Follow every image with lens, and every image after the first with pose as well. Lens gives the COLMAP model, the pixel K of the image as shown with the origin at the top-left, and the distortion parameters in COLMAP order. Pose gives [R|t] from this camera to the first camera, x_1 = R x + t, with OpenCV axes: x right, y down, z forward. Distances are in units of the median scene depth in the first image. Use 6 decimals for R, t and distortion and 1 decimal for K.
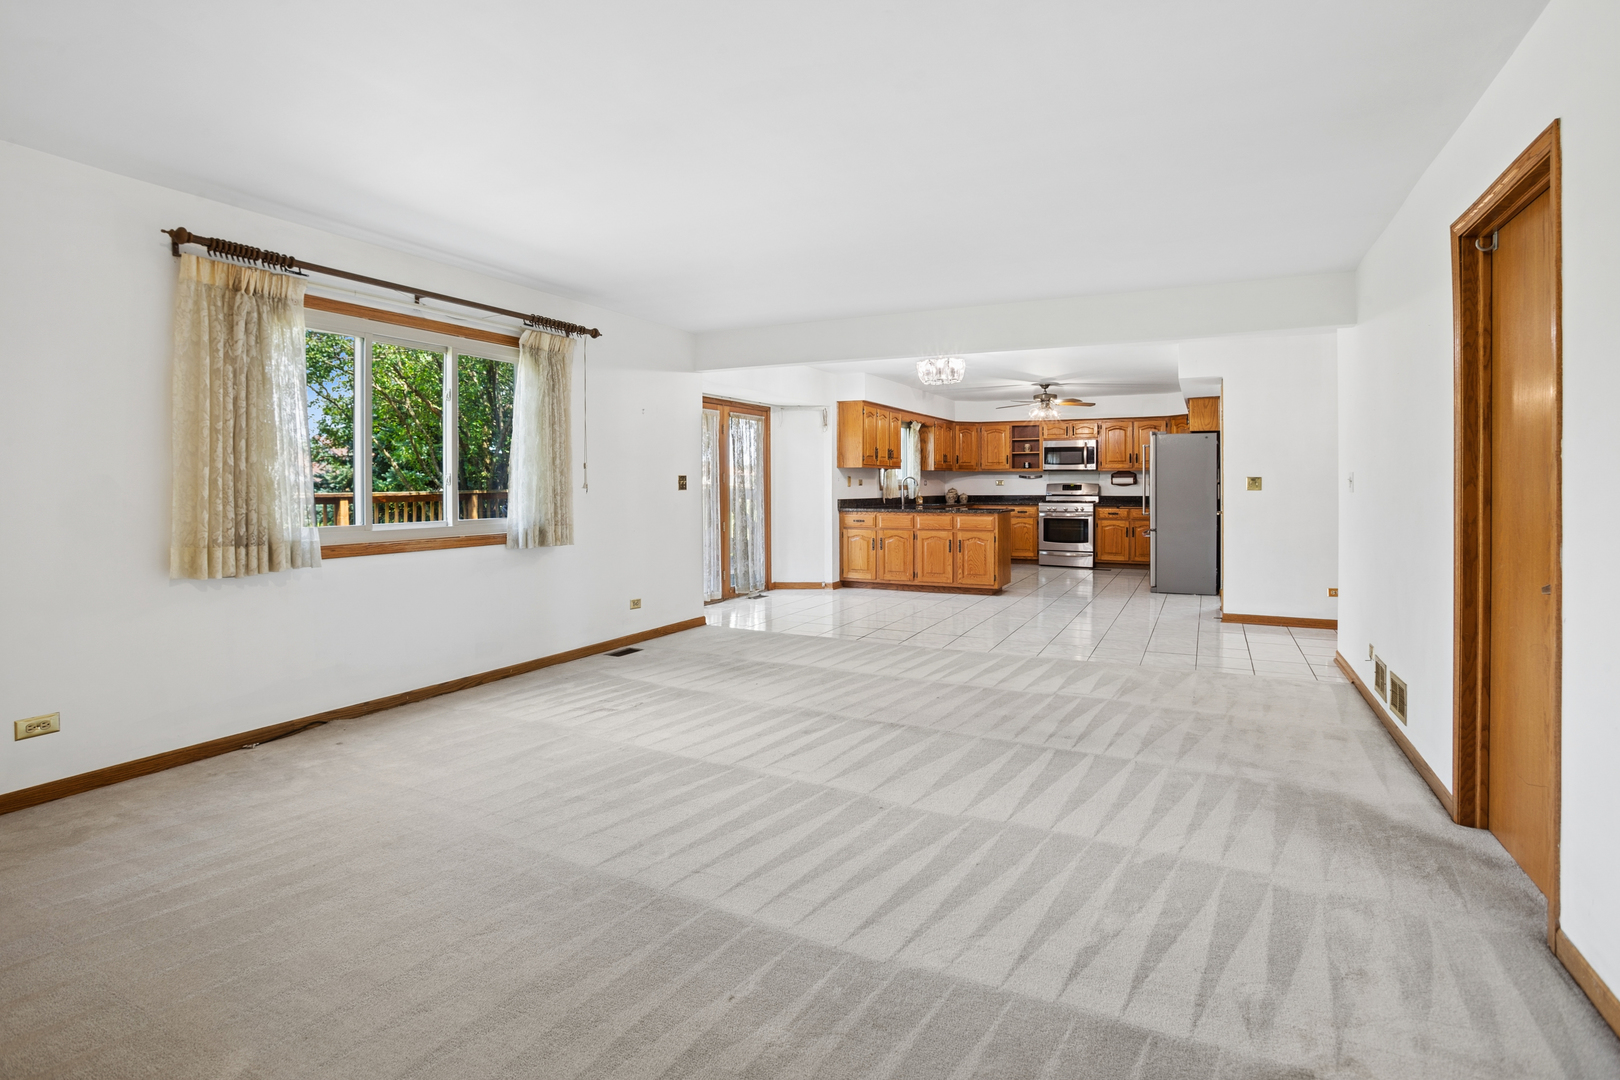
lens RADIAL K [[859.2, 0, 815.6], [0, 859.2, 493.2], [0, 0, 1]] dist [-0.002328, -0.000120]
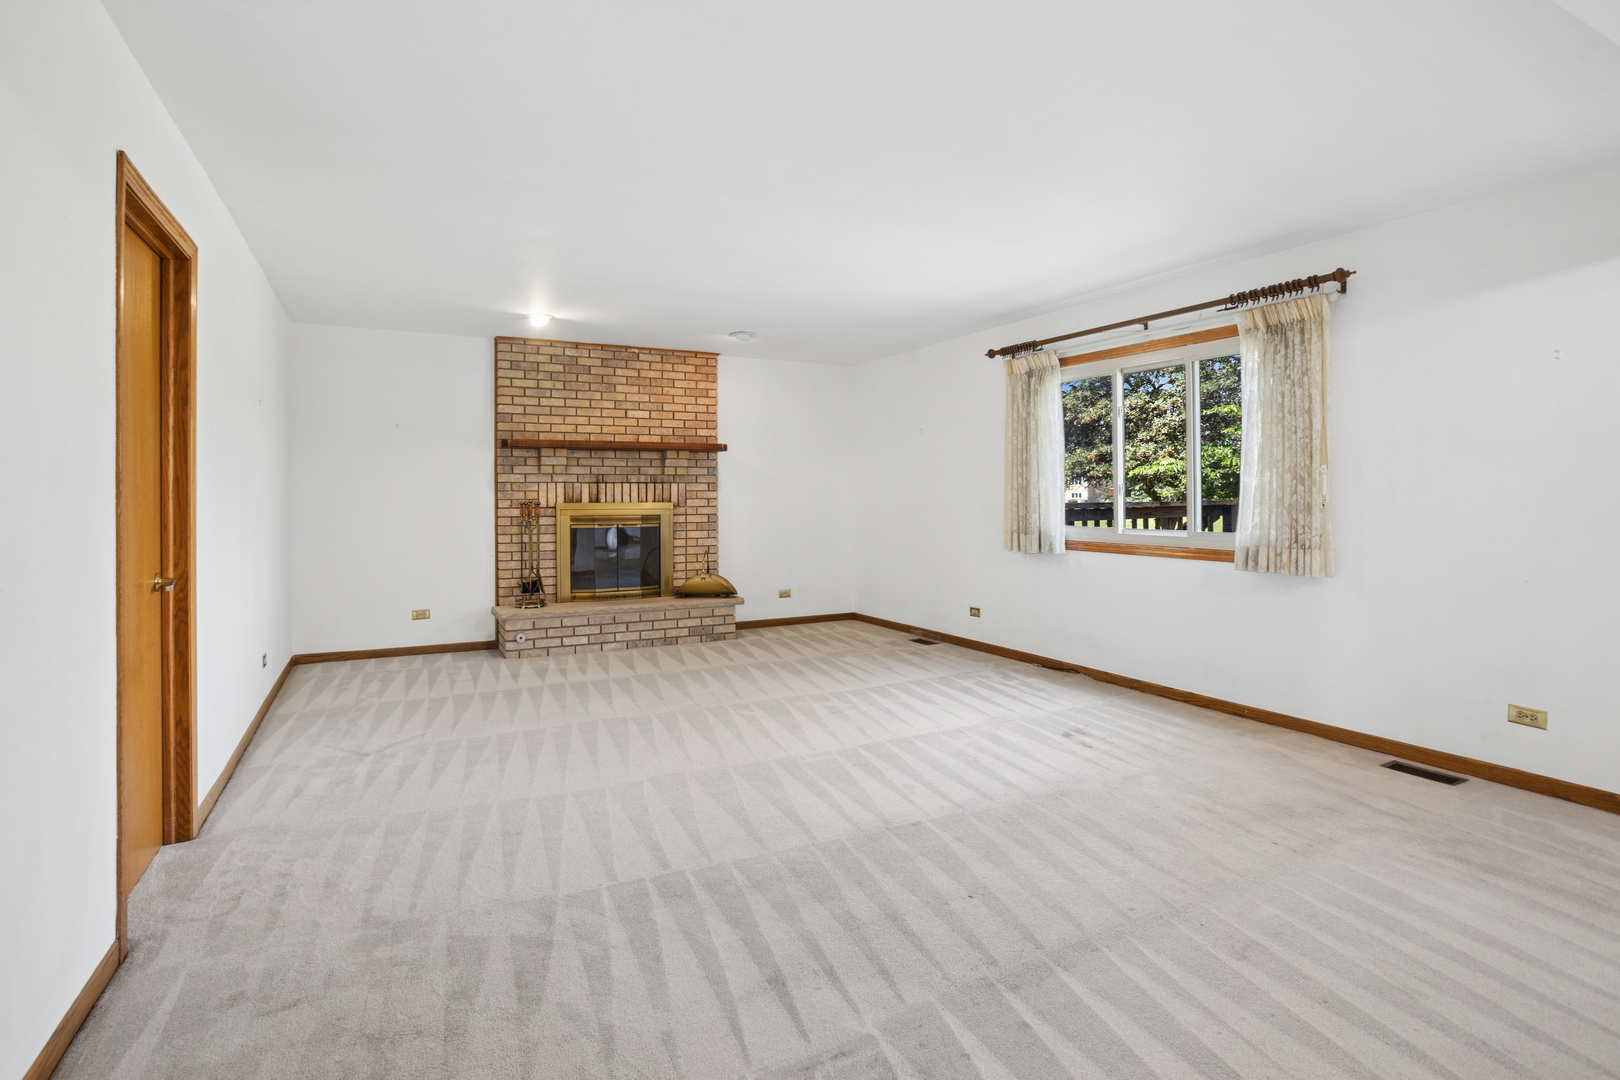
lens RADIAL K [[859.2, 0, 815.6], [0, 859.2, 493.2], [0, 0, 1]] dist [-0.002328, -0.000120]
pose [[-0.590215, 0.005014, -0.807230, 0.644953], [-0.001767, 0.999970, 0.007504, -0.019085], [0.807244, 0.005855, -0.590189, 1.258681]]
